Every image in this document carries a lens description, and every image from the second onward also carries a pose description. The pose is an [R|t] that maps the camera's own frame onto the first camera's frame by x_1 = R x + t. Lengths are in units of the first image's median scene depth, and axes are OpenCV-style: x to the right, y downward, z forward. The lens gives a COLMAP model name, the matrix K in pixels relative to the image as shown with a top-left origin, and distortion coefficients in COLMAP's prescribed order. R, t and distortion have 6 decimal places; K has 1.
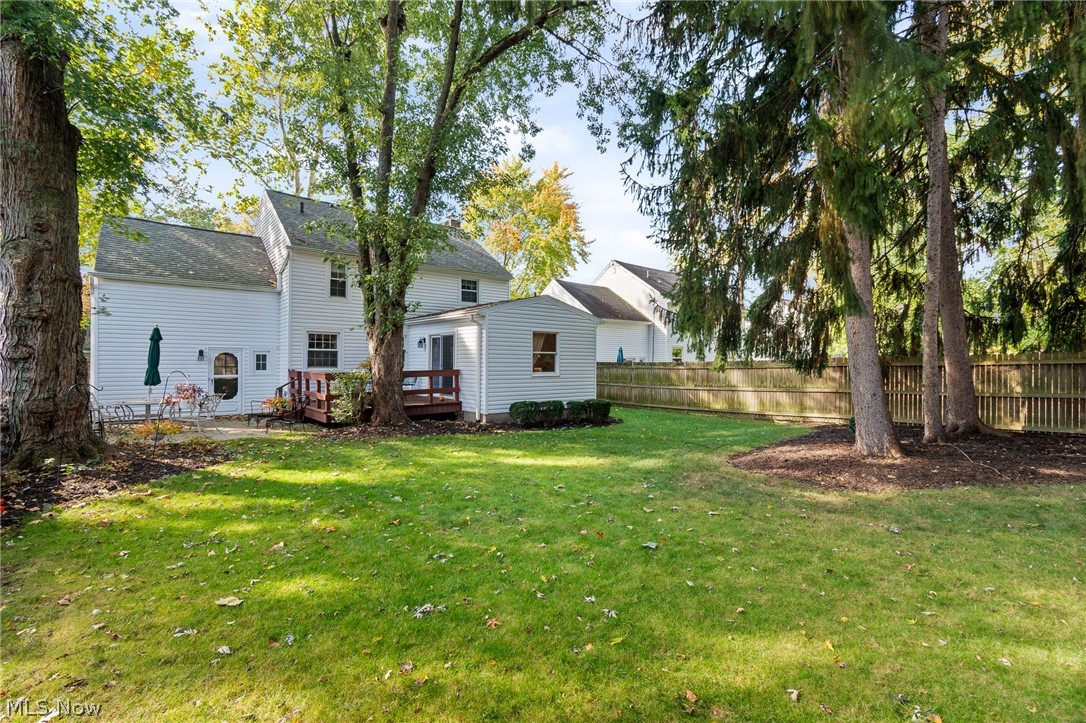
lens RADIAL K [[487.9, 0, 547.1], [0, 487.9, 361.6], [0, 0, 1]] dist [0.000090, -0.000326]
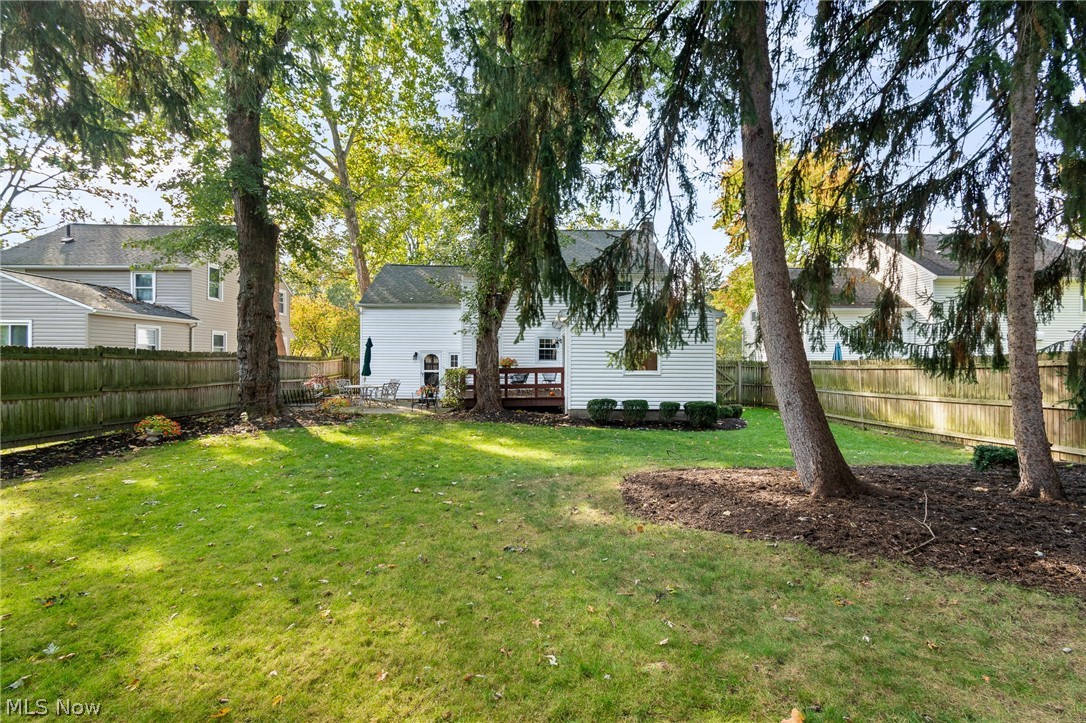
lens RADIAL K [[487.9, 0, 549.3], [0, 487.9, 363.5], [0, 0, 1]] dist [0.000090, -0.000326]
pose [[0.778219, 0.001043, -0.627992, 0.500213], [0.000891, 0.999996, 0.002765, 0.005271], [0.627992, -0.002711, 0.778215, 0.142409]]
